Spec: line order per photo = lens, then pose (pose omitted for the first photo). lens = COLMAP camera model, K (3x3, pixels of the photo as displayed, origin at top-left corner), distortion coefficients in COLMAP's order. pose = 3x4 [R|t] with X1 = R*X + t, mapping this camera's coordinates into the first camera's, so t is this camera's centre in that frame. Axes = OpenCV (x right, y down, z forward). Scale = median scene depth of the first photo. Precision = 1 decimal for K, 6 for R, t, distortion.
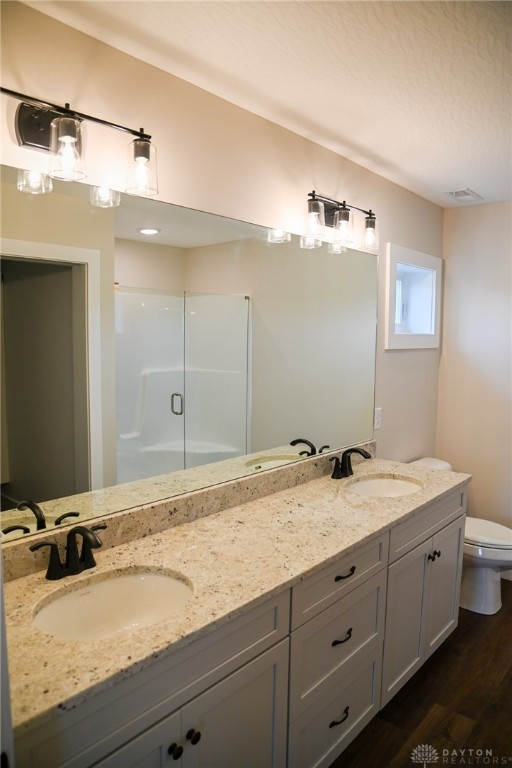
lens RADIAL K [[529.9, 0, 231.8], [0, 529.9, 384.8], [0, 0, 1]] dist [-0.087029, 0.024343]
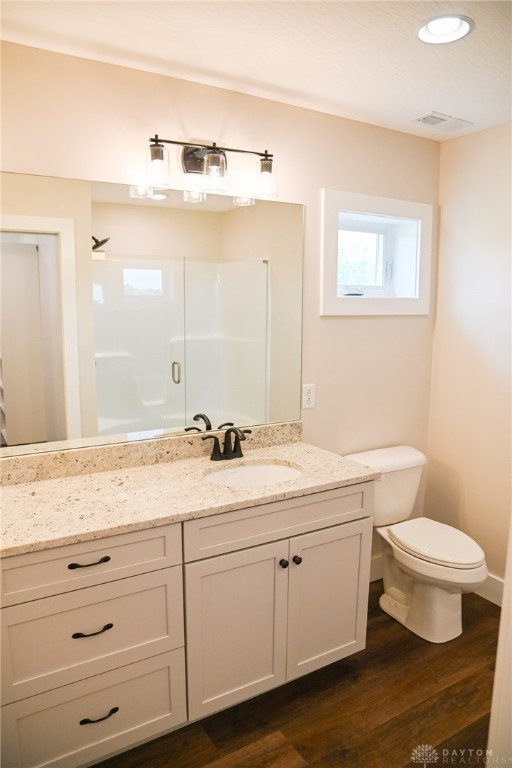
lens RADIAL K [[529.9, 0, 260.7], [0, 529.9, 383.7], [0, 0, 1]] dist [-0.087029, 0.024343]
pose [[0.953842, 0.039563, -0.297690, 0.534479], [-0.023755, 0.998118, 0.056536, -0.003591], [0.299367, -0.046855, 0.952987, 0.174602]]
